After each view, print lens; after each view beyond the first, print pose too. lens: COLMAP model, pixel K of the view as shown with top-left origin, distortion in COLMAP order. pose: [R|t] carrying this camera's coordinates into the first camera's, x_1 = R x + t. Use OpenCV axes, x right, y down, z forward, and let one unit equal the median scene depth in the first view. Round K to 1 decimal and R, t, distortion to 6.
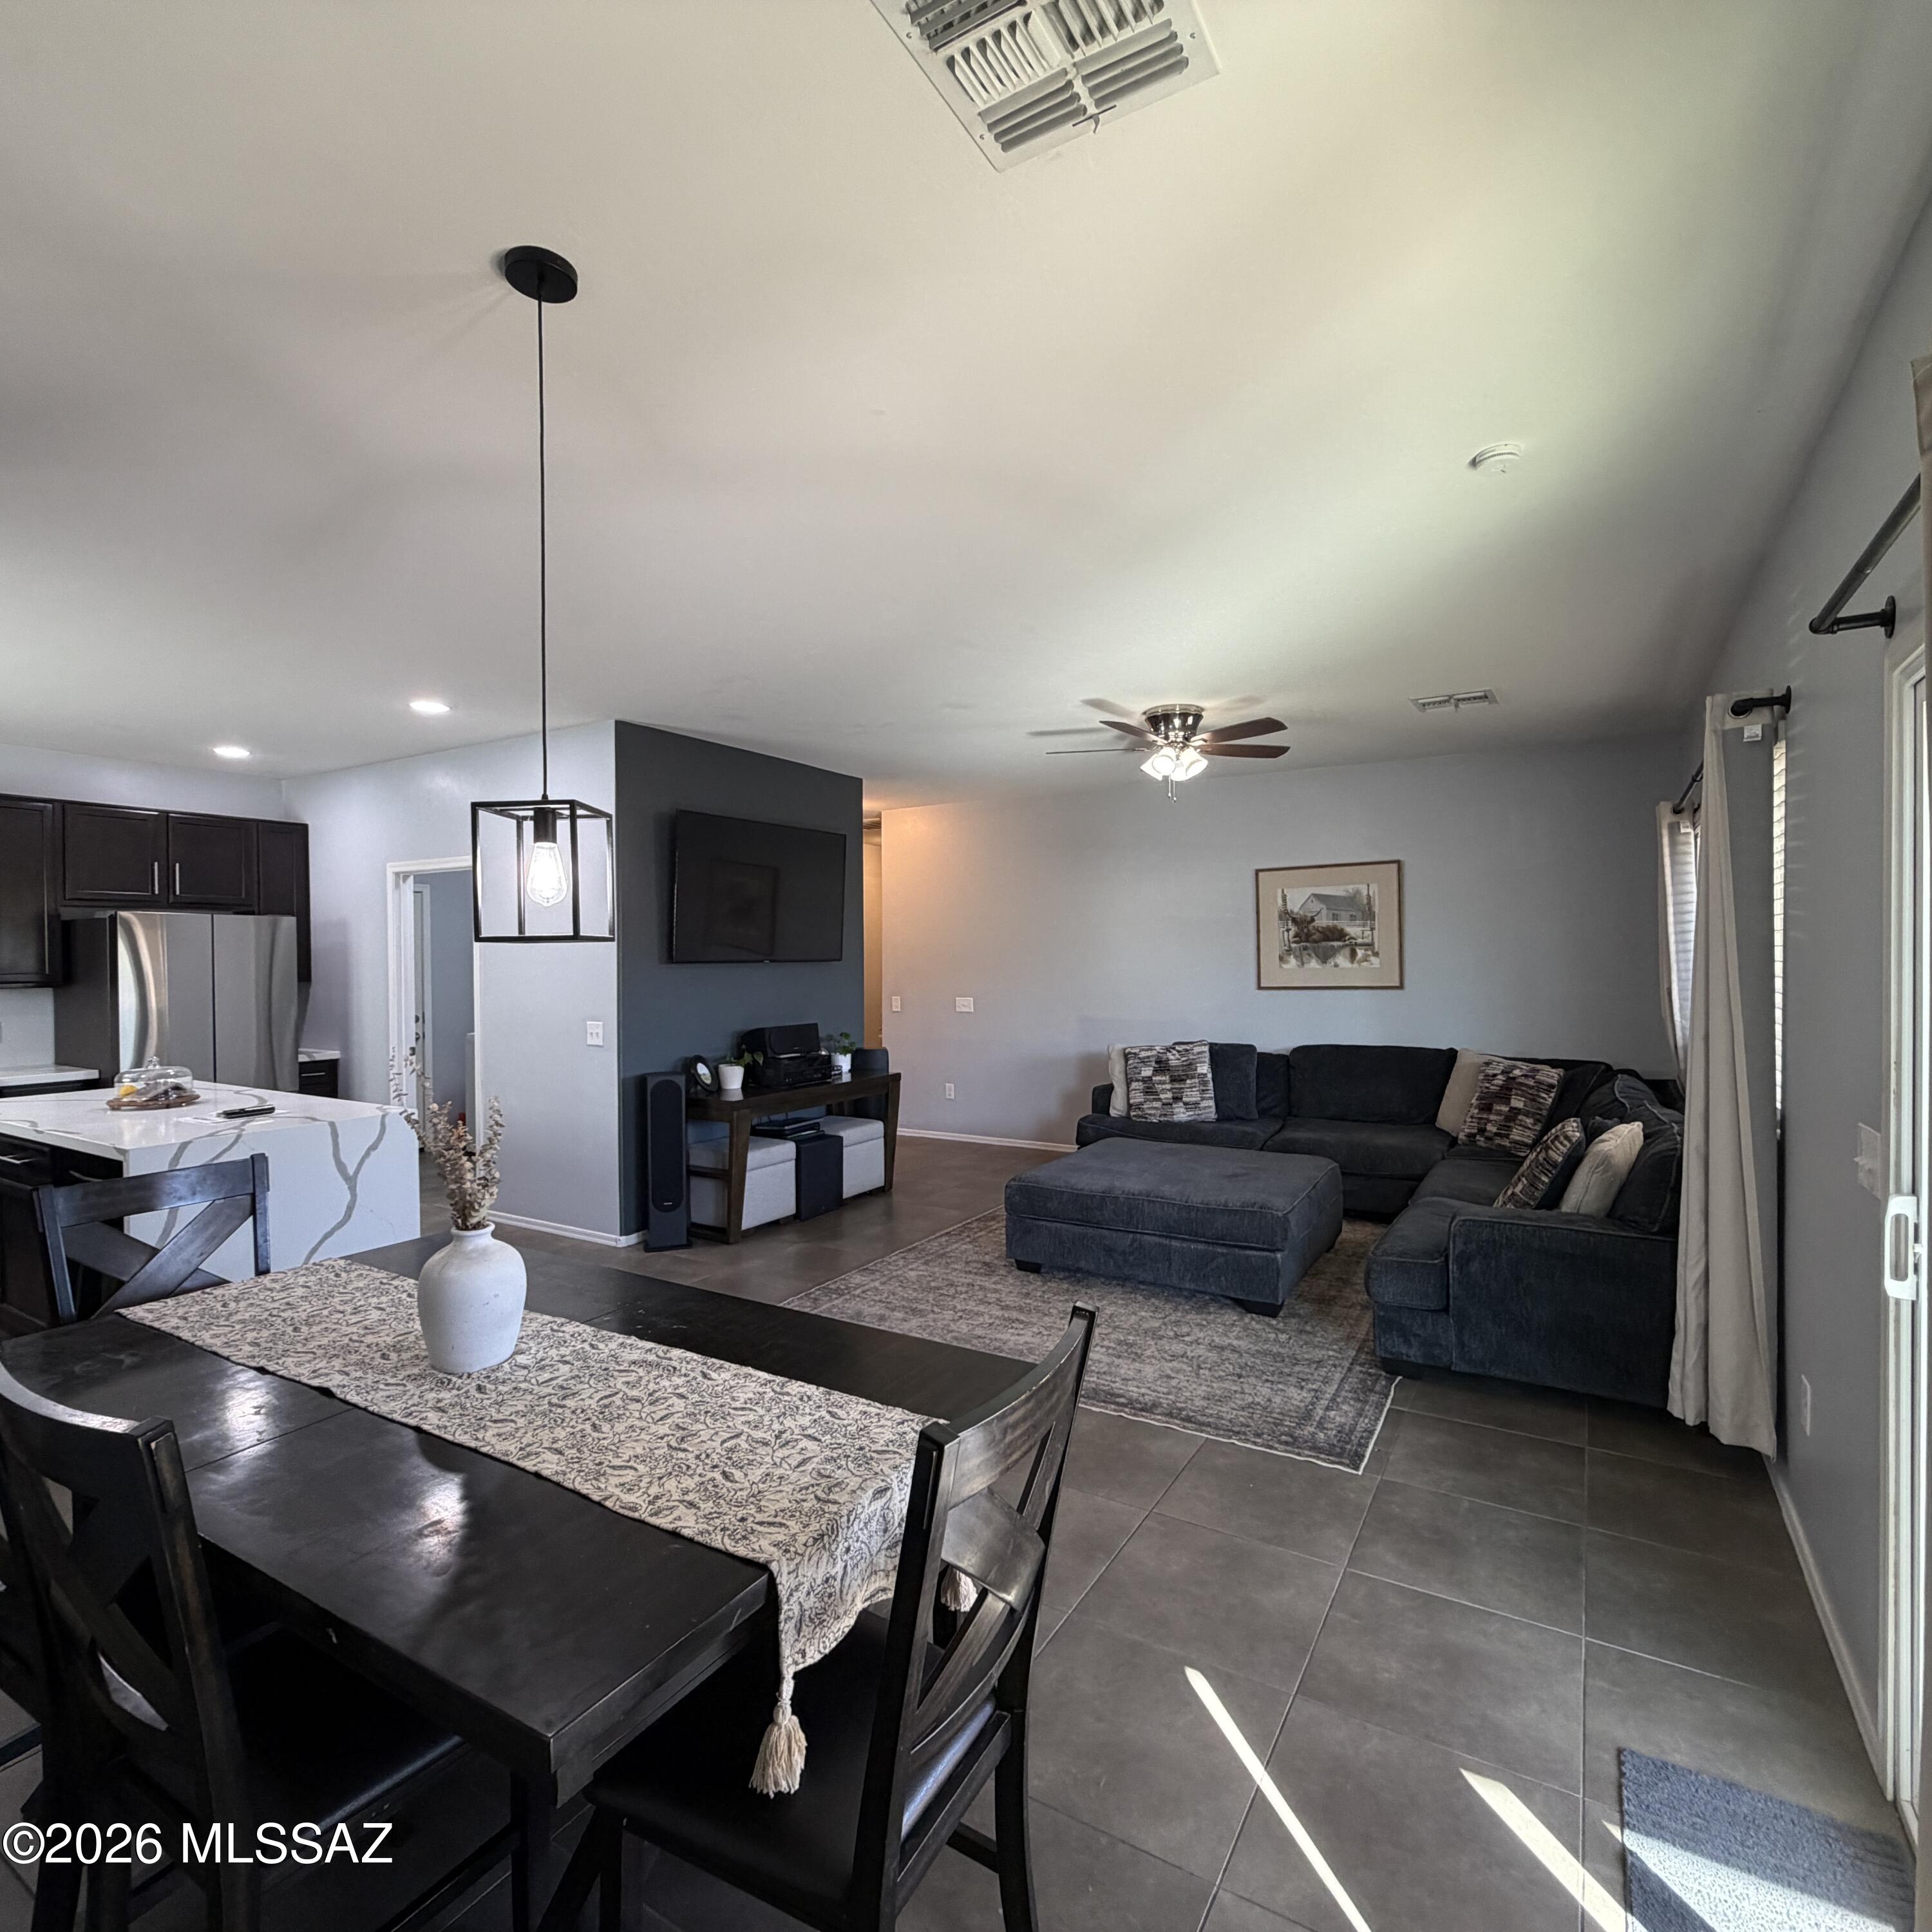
lens RADIAL K [[1026.1, 0, 958.9], [0, 1026.1, 957.1], [0, 0, 1]] dist [0.001261, -0.000775]
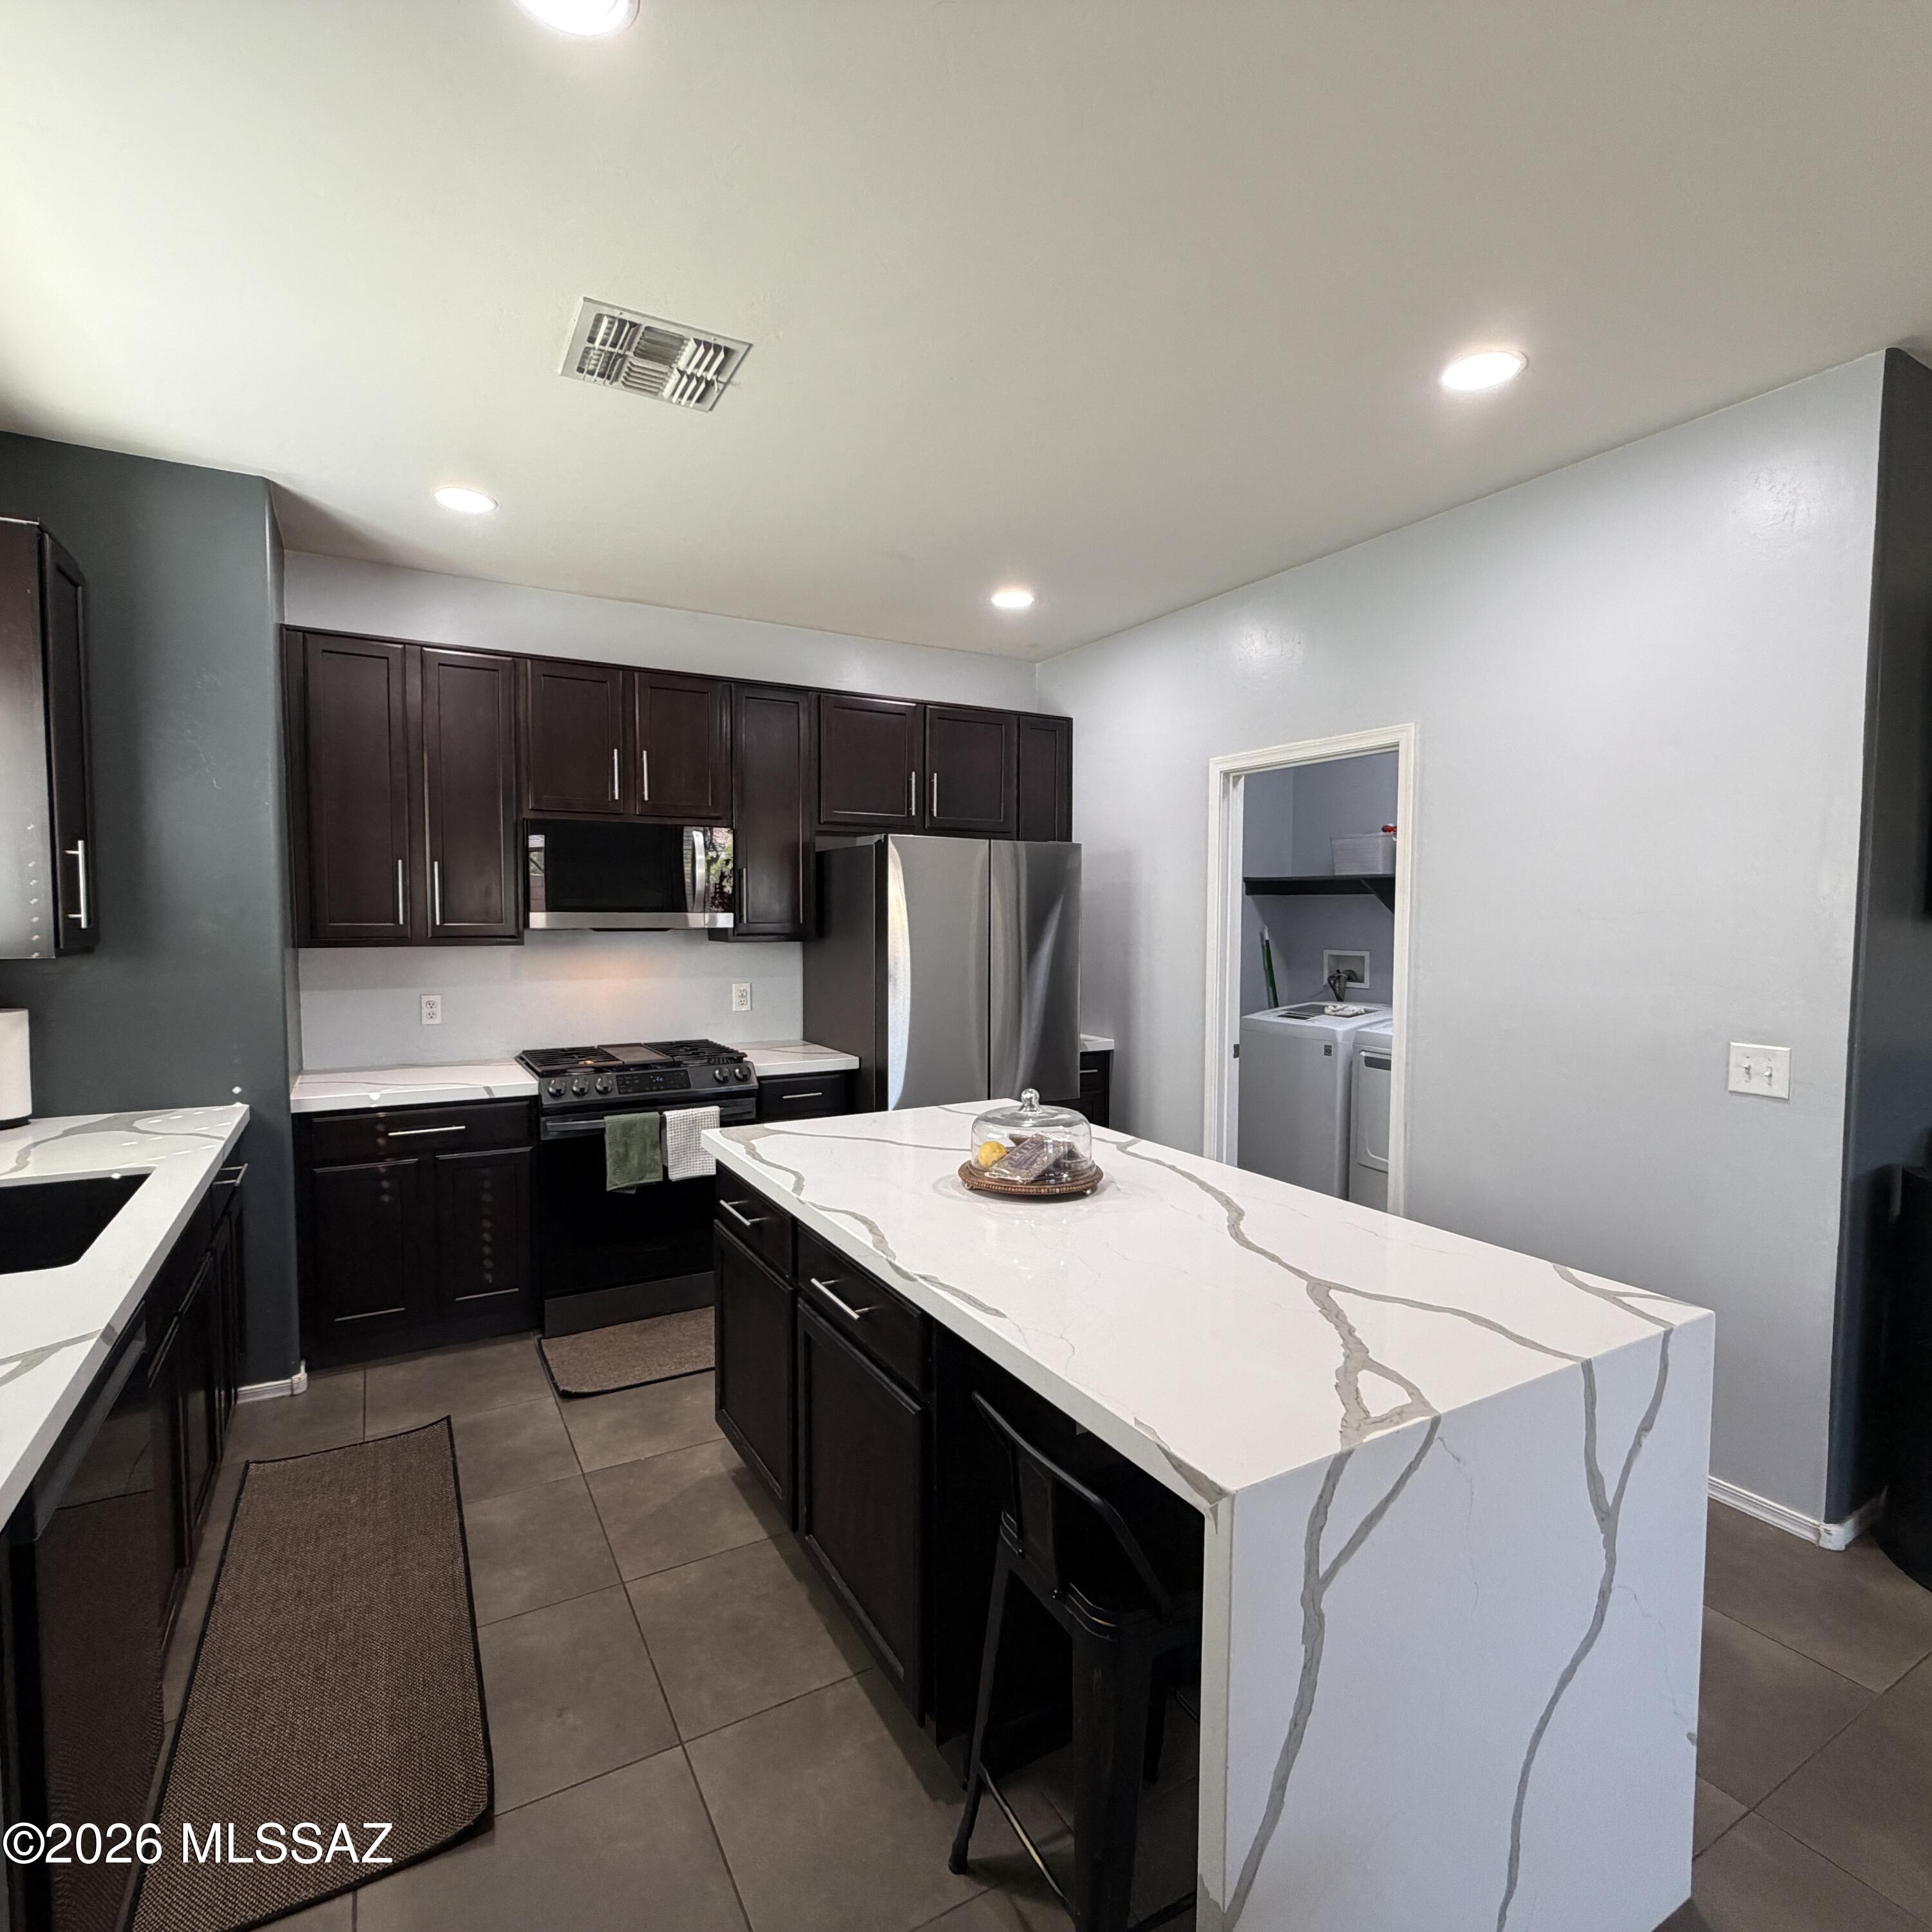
lens RADIAL K [[1026.1, 0, 949.5], [0, 1026.1, 970.1], [0, 0, 1]] dist [0.001261, -0.000775]
pose [[0.871784, 0.038729, -0.488357, -0.451846], [-0.012152, 0.998273, 0.057473, 0.006940], [0.489740, -0.044169, 0.870749, 0.423720]]
